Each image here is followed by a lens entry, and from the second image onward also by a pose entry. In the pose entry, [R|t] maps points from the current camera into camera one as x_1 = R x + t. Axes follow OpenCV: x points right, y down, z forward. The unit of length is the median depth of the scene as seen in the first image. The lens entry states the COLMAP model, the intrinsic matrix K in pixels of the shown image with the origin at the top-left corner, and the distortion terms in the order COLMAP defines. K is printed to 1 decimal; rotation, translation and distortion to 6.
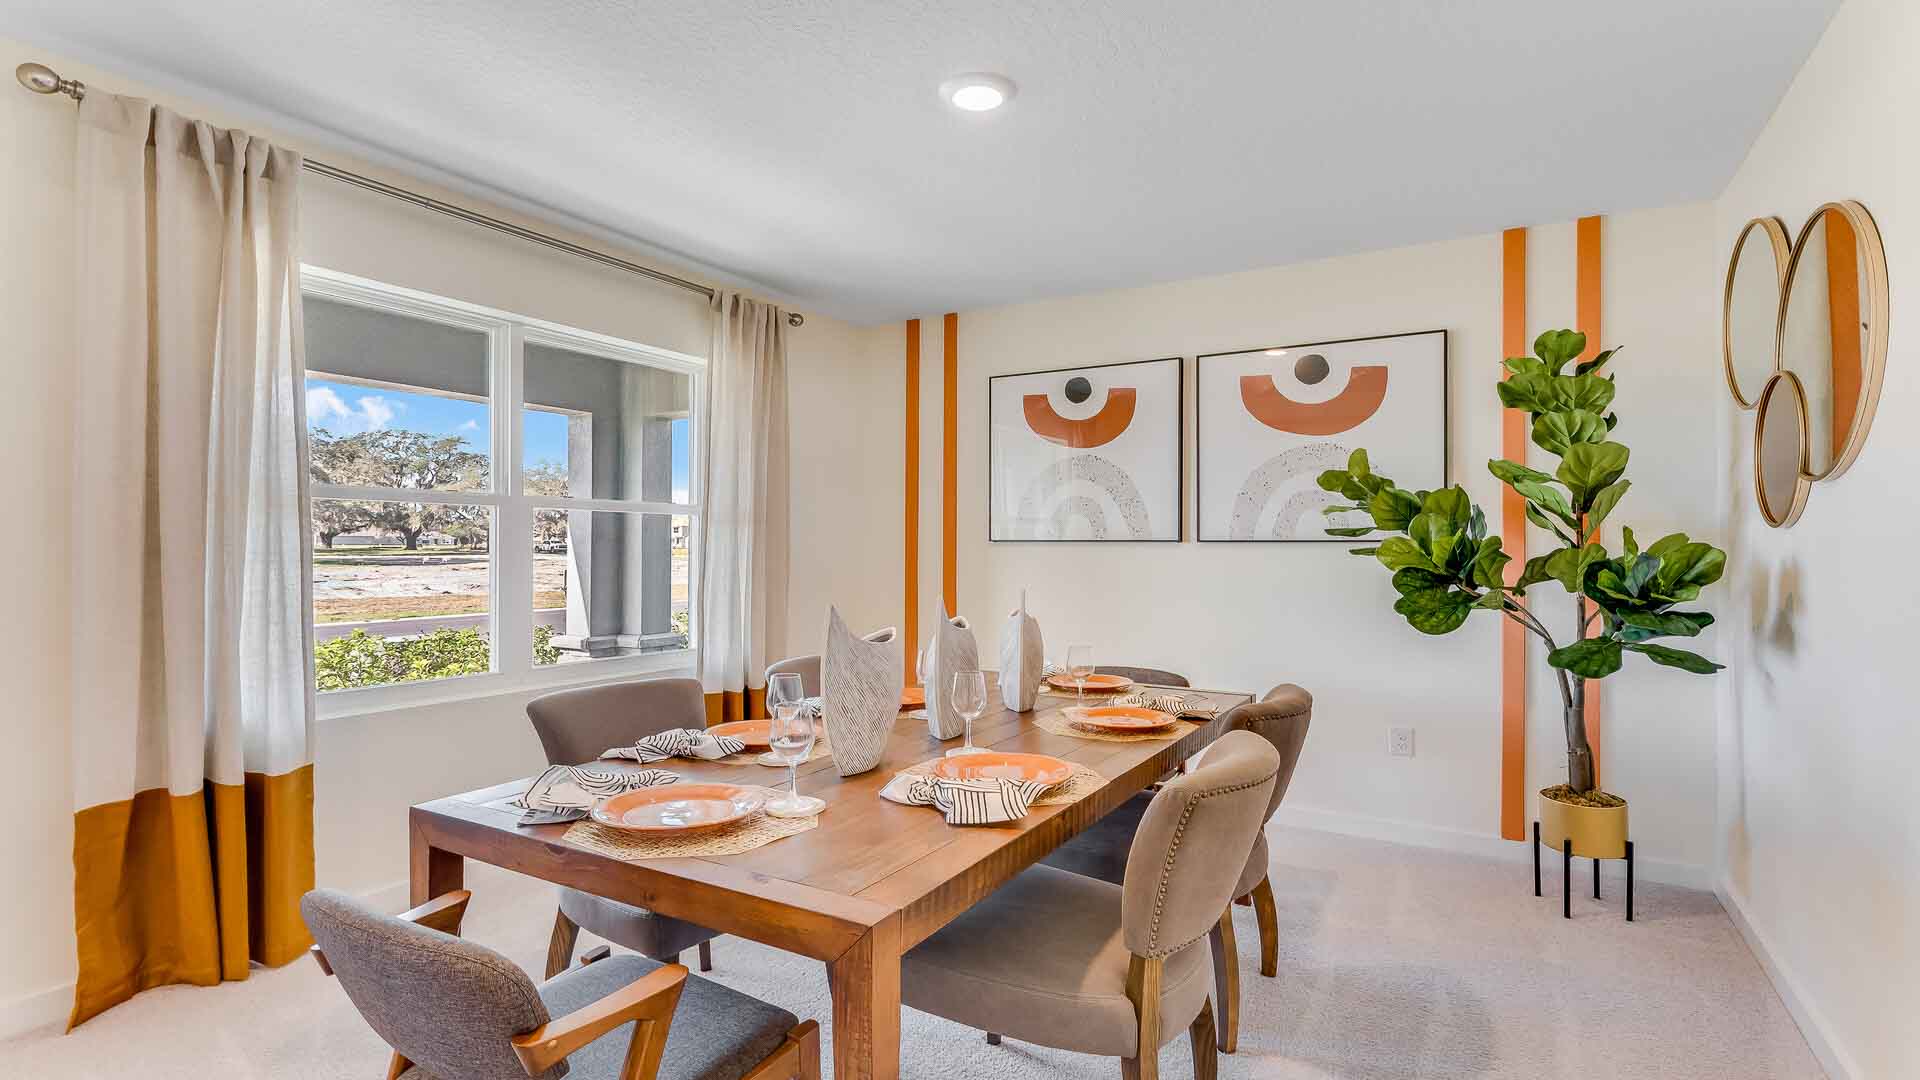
lens RADIAL K [[905.6, 0, 953.2], [0, 905.6, 545.5], [0, 0, 1]] dist [0.002198, -0.000191]
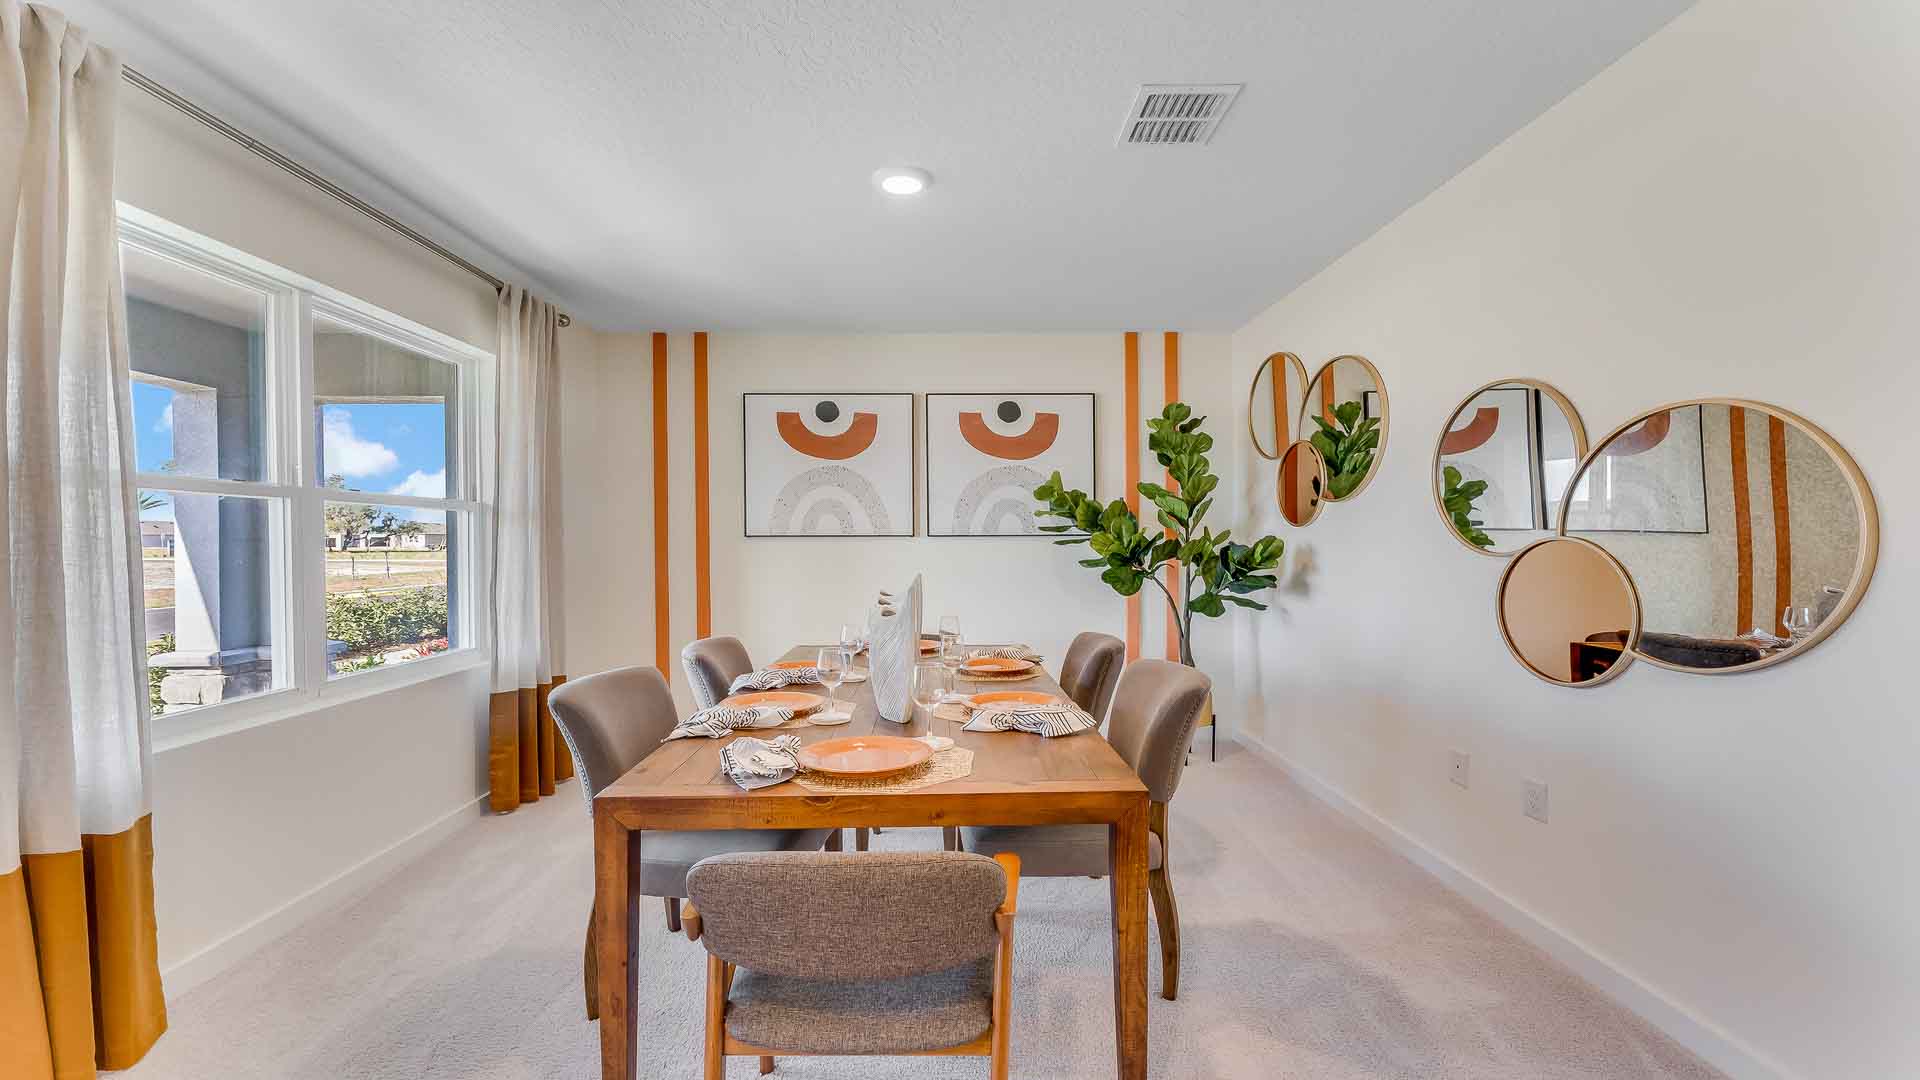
lens RADIAL K [[790.3, 0, 949.5], [0, 790.3, 538.5], [0, 0, 1]] dist [0.001133, 0.000632]
pose [[0.853312, -0.005657, 0.521371, -0.305583], [0.006473, 0.999979, 0.000255, -0.000938], [-0.521361, 0.003157, 0.853330, 0.012329]]
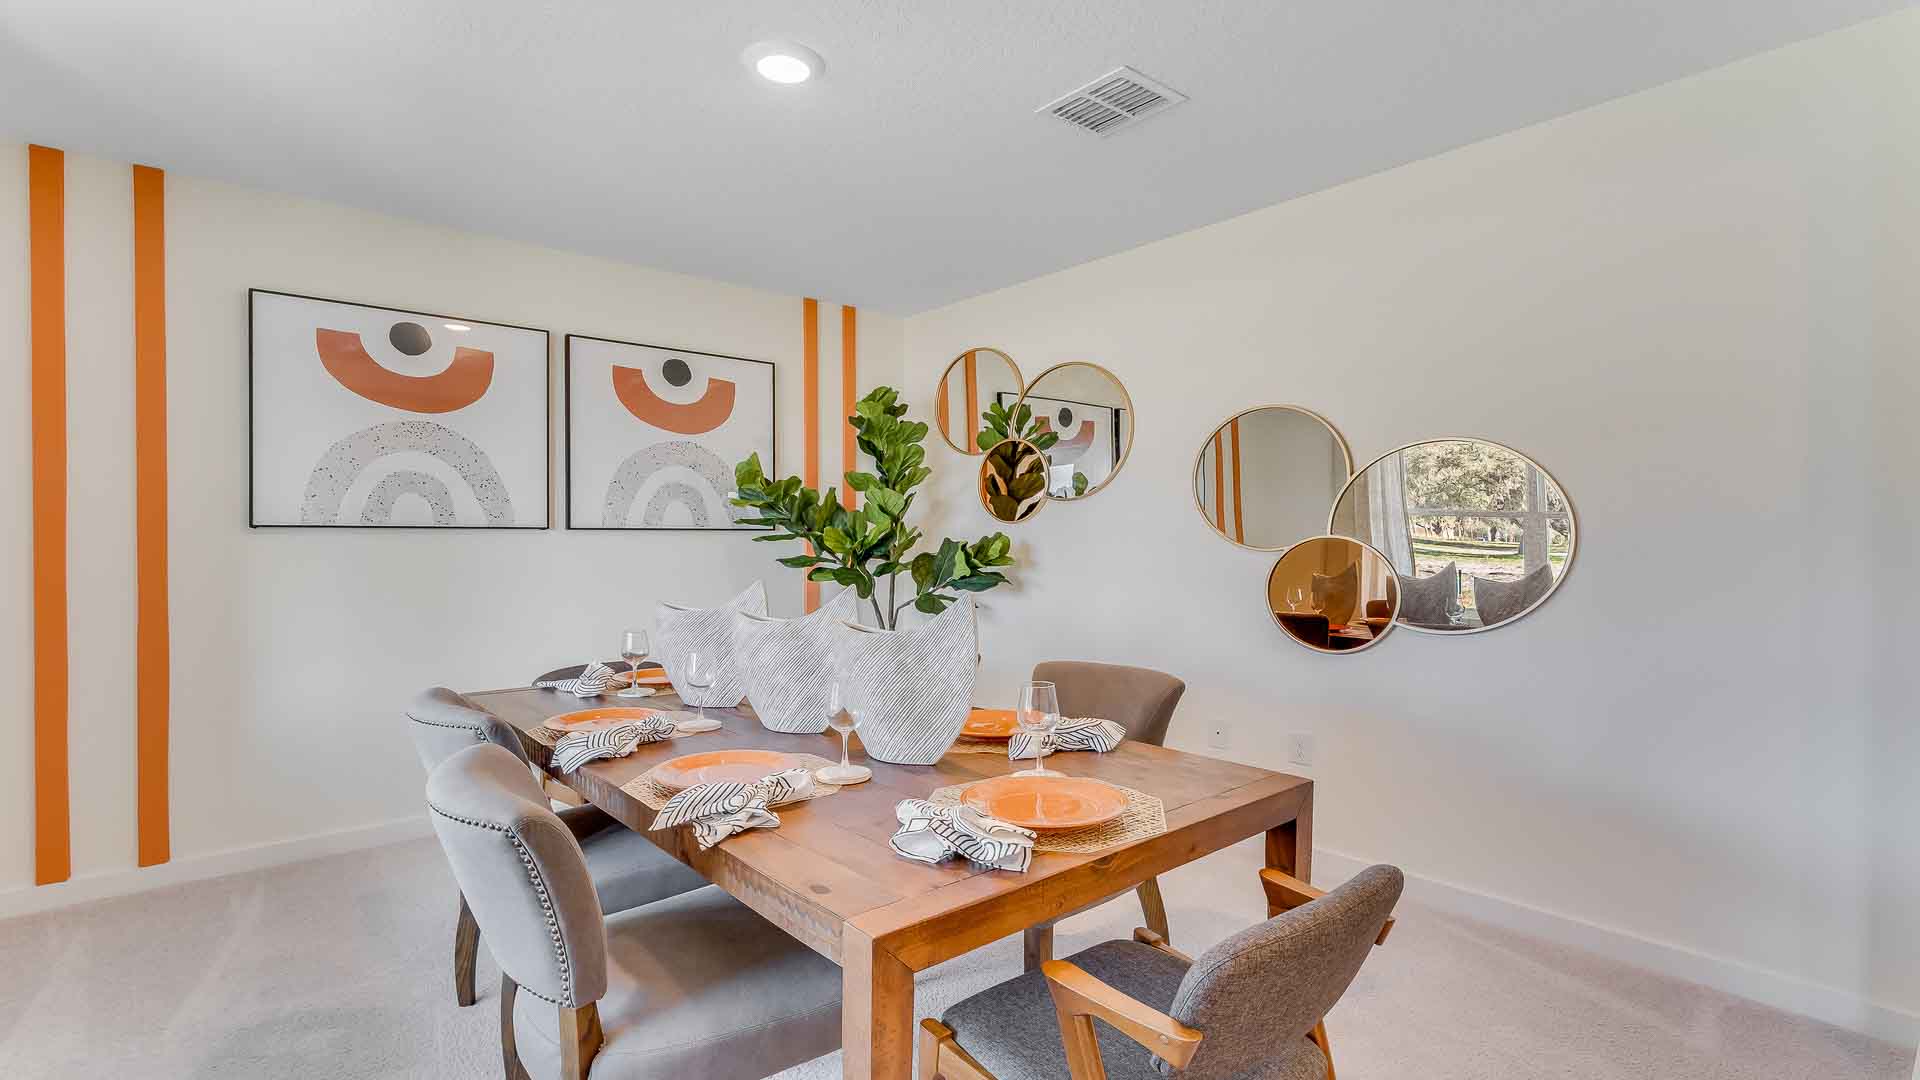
lens RADIAL K [[905.6, 0, 950.3], [0, 905.6, 533.6], [0, 0, 1]] dist [0.002198, -0.000191]
pose [[0.330834, -0.002817, 0.943685, -0.512745], [-0.001437, 0.999993, 0.003489, -0.003465], [-0.943688, -0.002511, 0.330828, 0.311891]]
